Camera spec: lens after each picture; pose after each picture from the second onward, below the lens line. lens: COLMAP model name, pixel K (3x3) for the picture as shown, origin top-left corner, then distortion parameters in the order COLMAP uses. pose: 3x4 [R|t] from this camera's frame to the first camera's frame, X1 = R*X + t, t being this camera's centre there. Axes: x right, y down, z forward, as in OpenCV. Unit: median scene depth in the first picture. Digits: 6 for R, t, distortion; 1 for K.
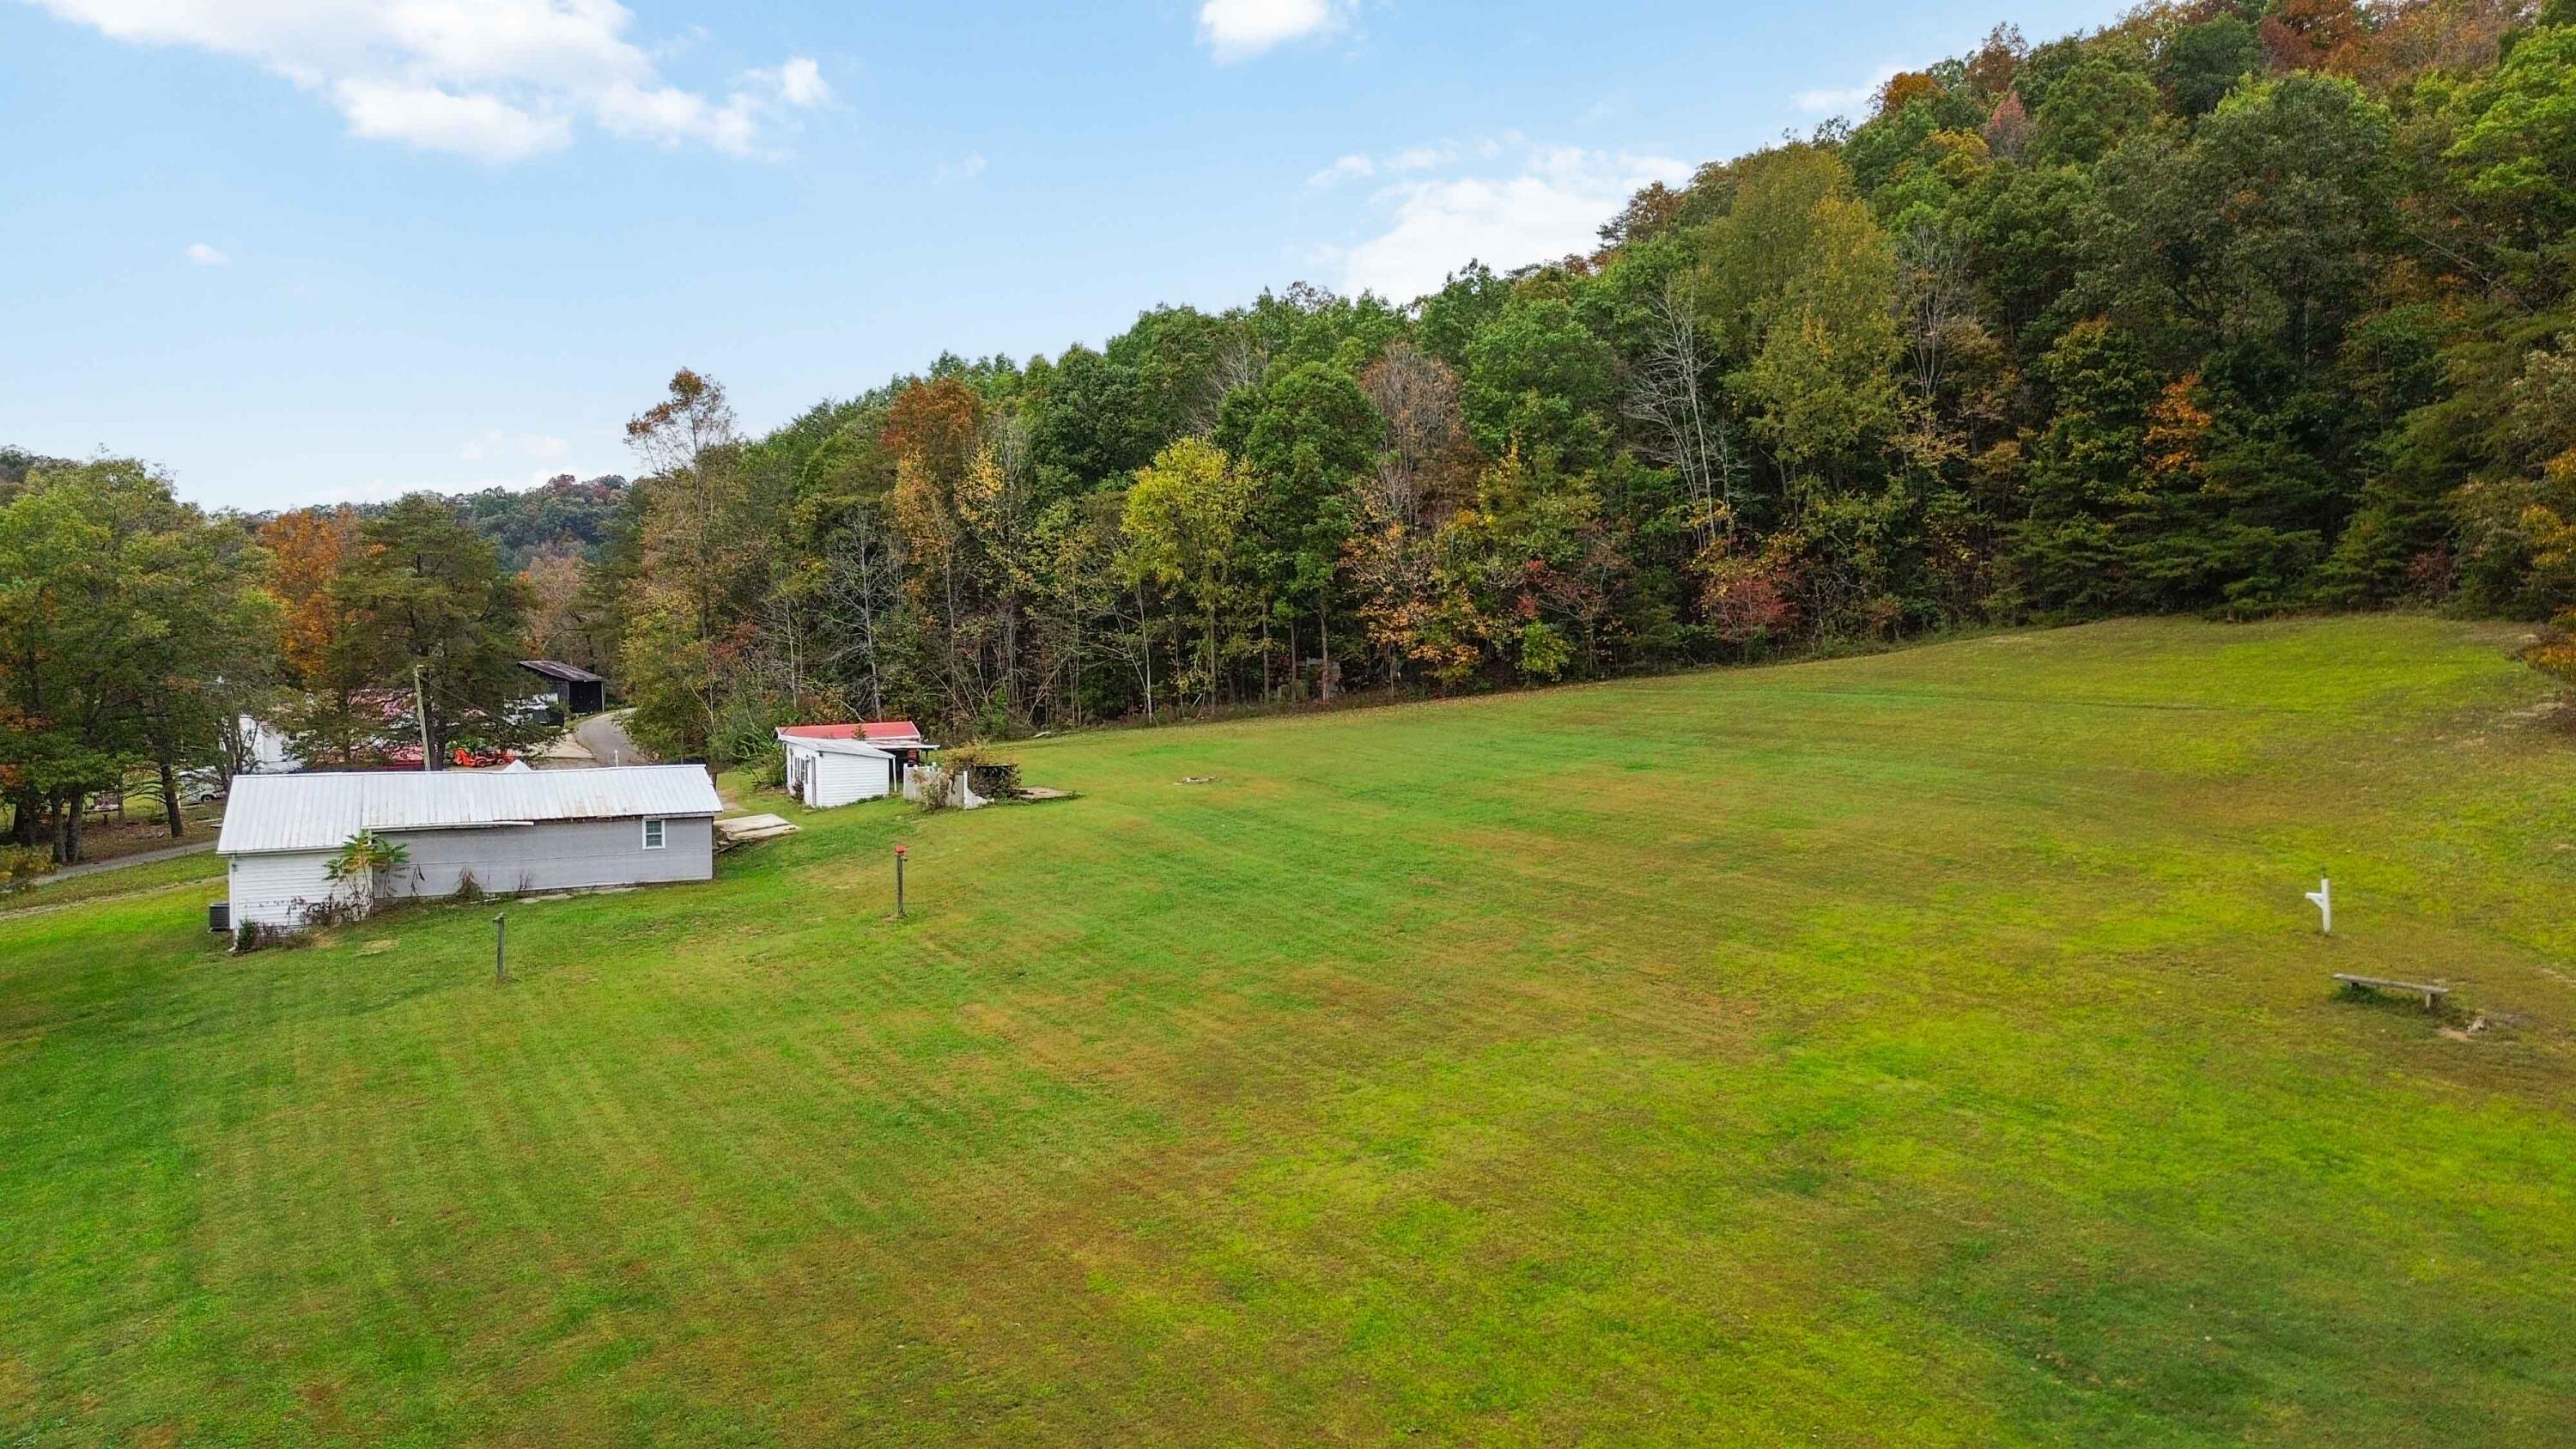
lens RADIAL K [[1814.4, 0, 1288.0], [0, 1814.4, 724.5], [0, 0, 1]] dist [0.032939, -0.001255]
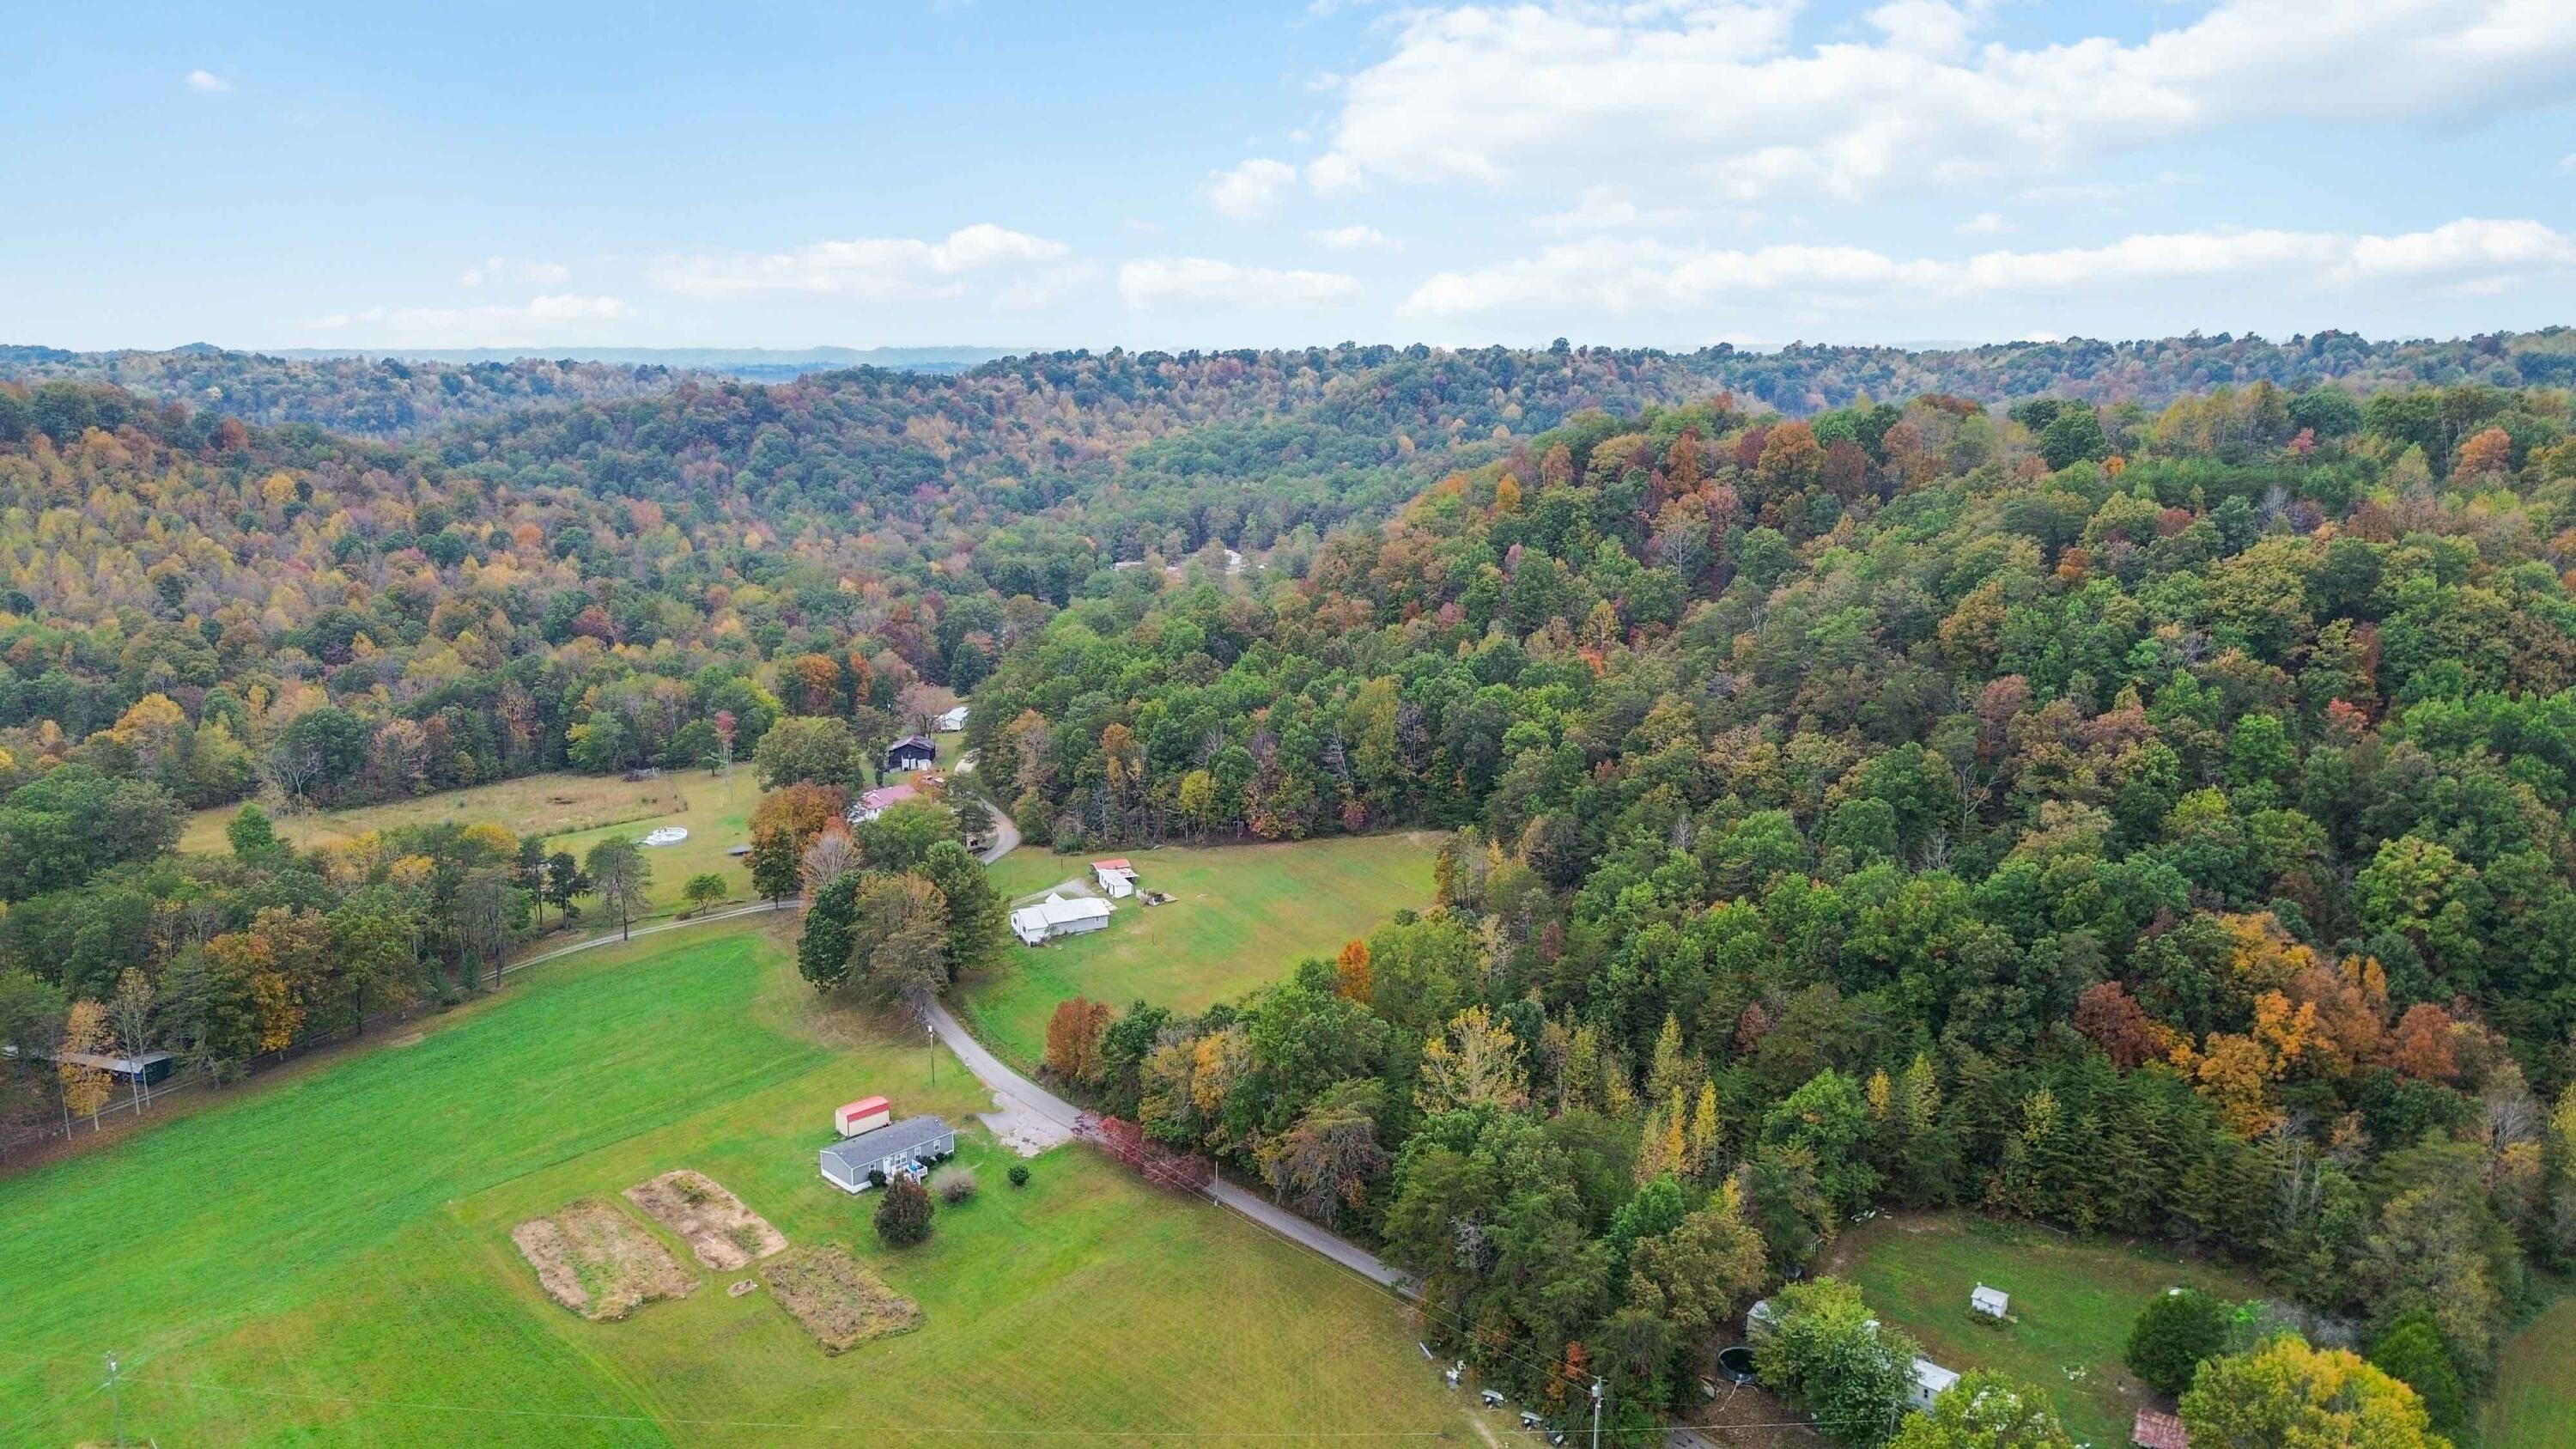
lens RADIAL K [[1824.1, 0, 1288.0], [0, 1824.1, 724.5], [0, 0, 1]] dist [0.095025, -0.102767]
pose [[0.999905, -0.006555, 0.012103, 0.079014], [0.004525, 0.986992, 0.160707, -0.830308], [-0.012999, -0.160637, 0.986928, -2.533668]]
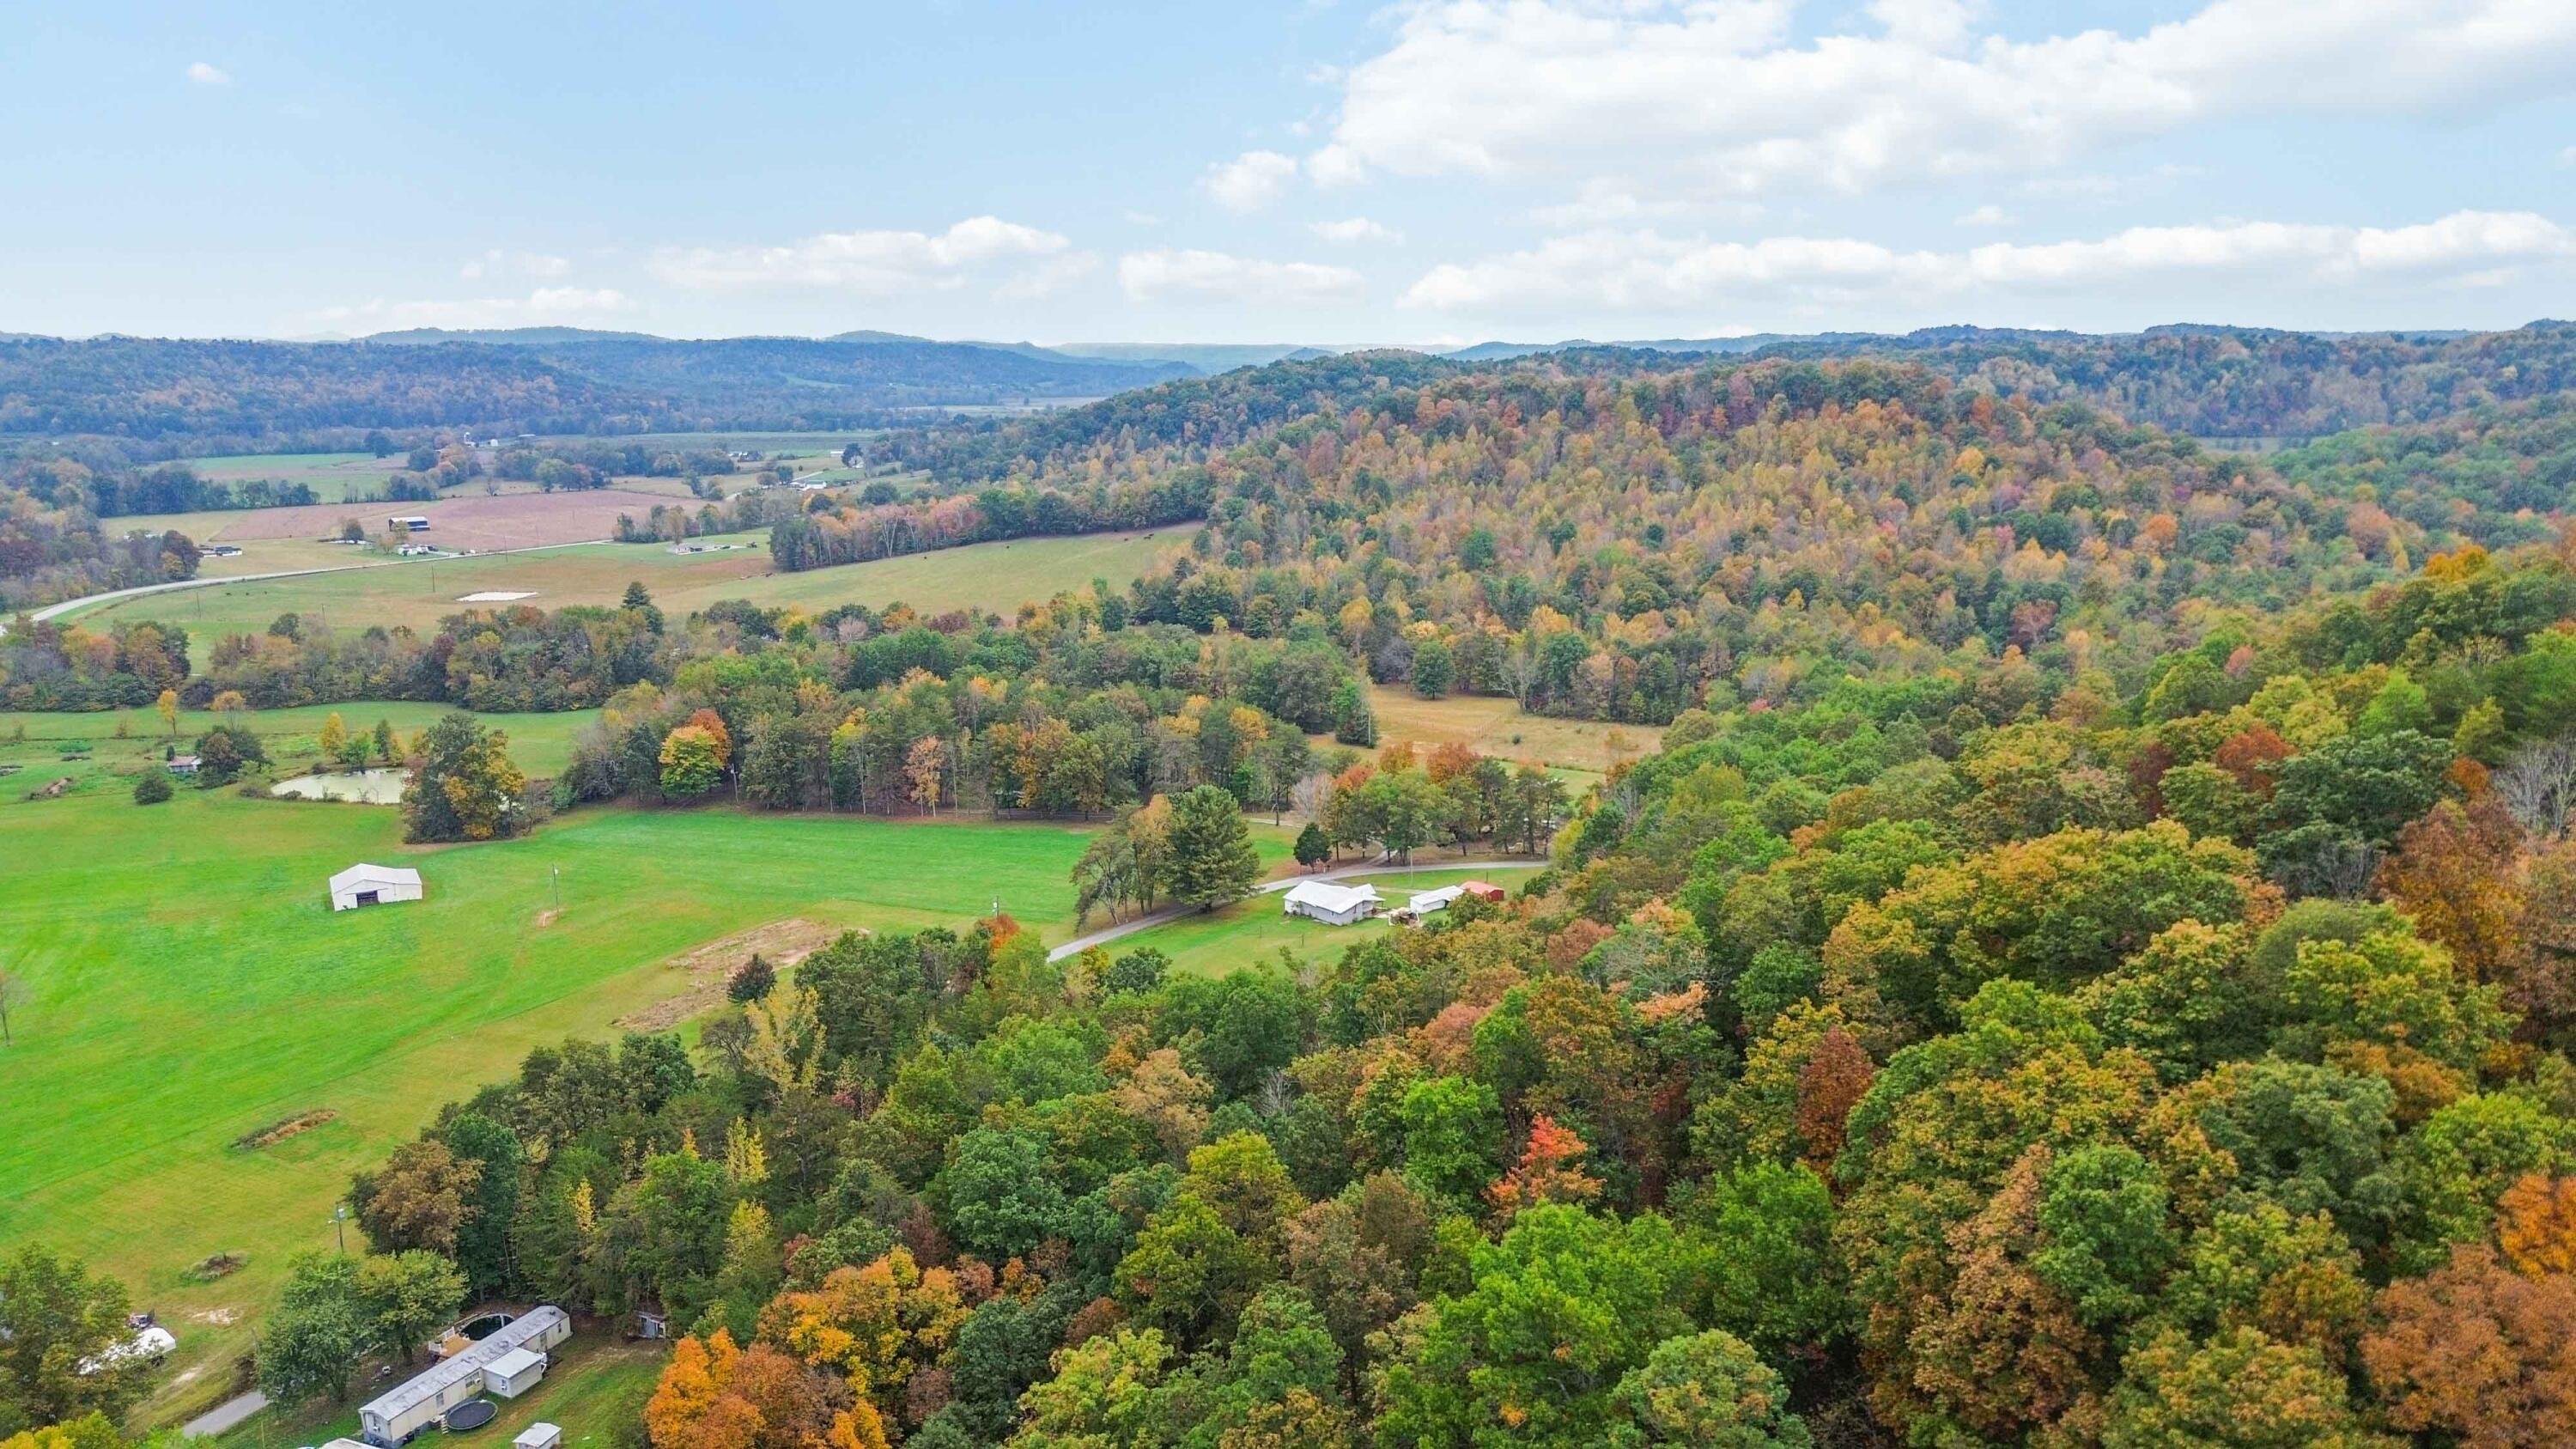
lens RADIAL K [[1824.1, 0, 1288.0], [0, 1824.1, 724.5], [0, 0, 1]] dist [0.095025, -0.102767]
pose [[0.288623, 0.194998, -0.937375, 2.723179], [-0.032053, 0.980460, 0.194091, -0.916925], [0.956906, -0.025973, 0.289233, -0.359103]]
